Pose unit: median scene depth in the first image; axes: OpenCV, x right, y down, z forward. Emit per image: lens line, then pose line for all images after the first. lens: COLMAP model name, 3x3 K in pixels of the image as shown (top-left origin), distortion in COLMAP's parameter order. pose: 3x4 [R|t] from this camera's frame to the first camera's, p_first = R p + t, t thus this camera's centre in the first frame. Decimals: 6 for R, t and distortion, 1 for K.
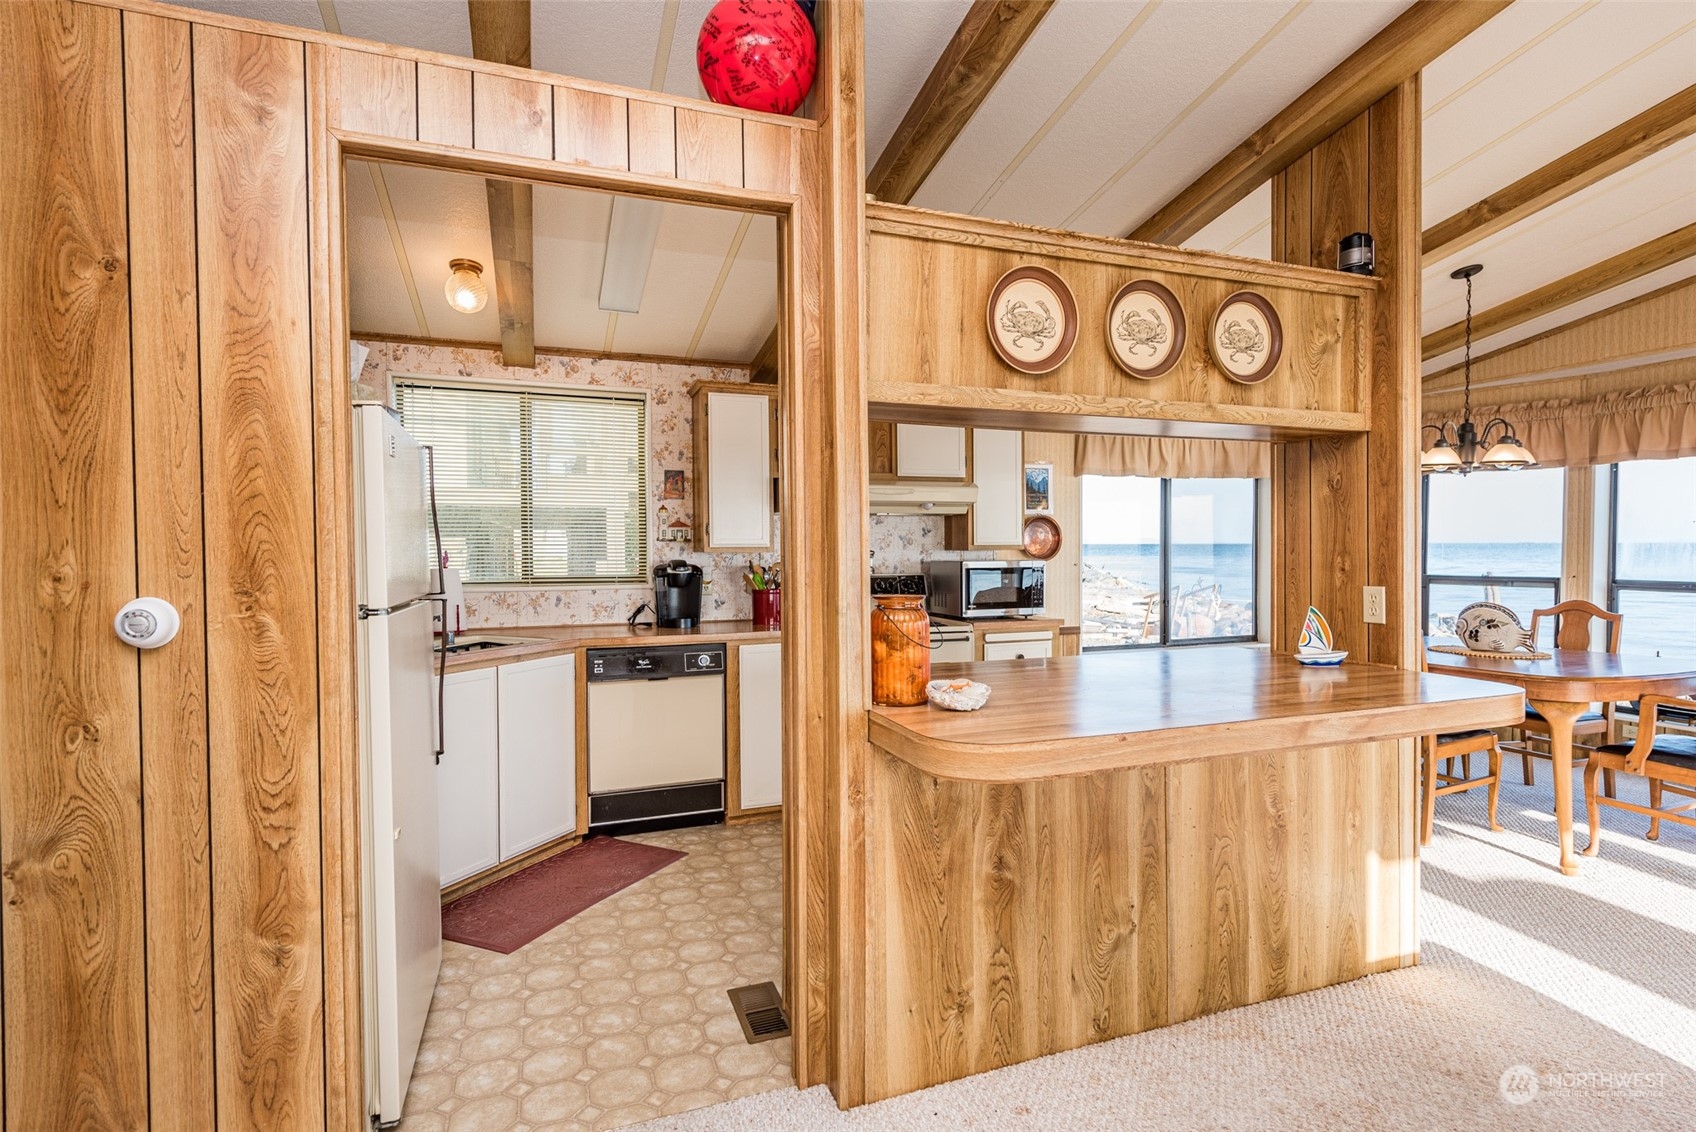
lens RADIAL K [[826.1, 0, 851.8], [0, 826.1, 560.6], [0, 0, 1]] dist [0.001387, 0.000077]
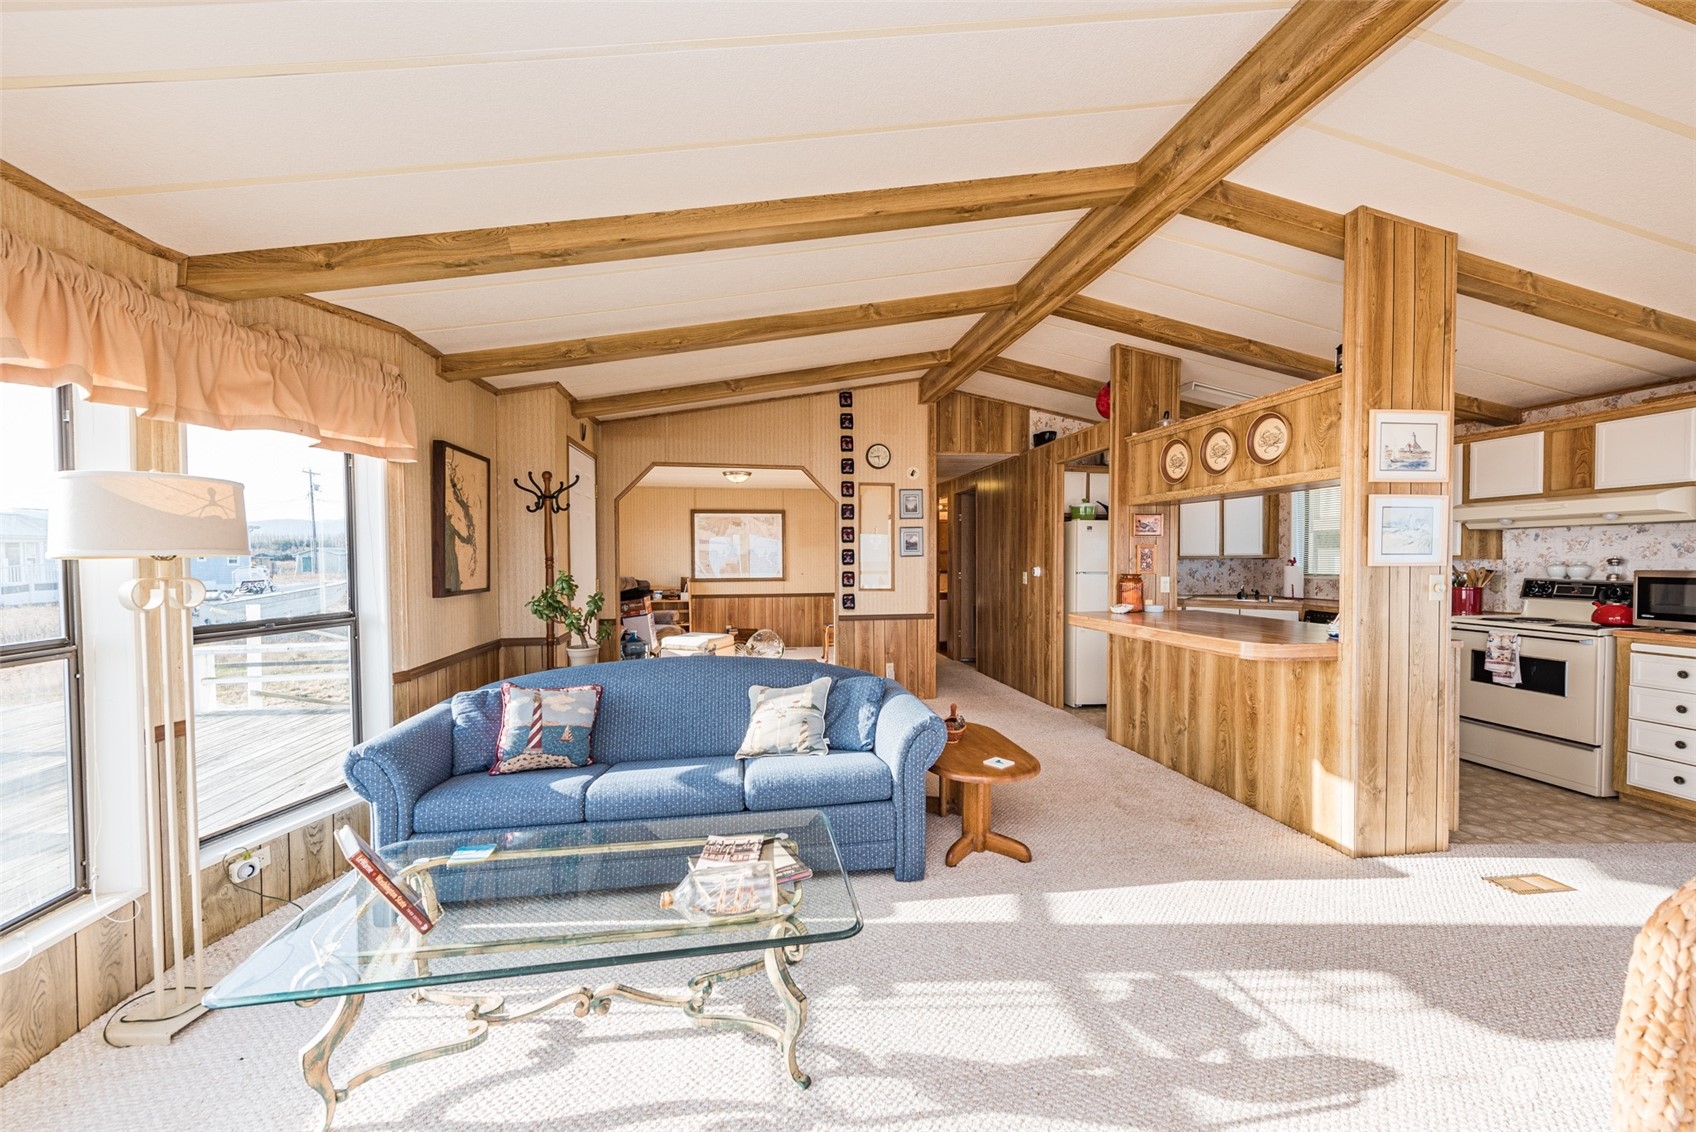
lens RADIAL K [[699.1, 0, 848.6], [0, 699.1, 568.7], [0, 0, 1]] dist [0.001508, 0.000056]
pose [[-0.172587, 0.023084, -0.984724, 2.195275], [-0.011742, 0.999606, 0.025490, -0.021291], [0.984924, 0.015961, -0.172248, 0.396623]]
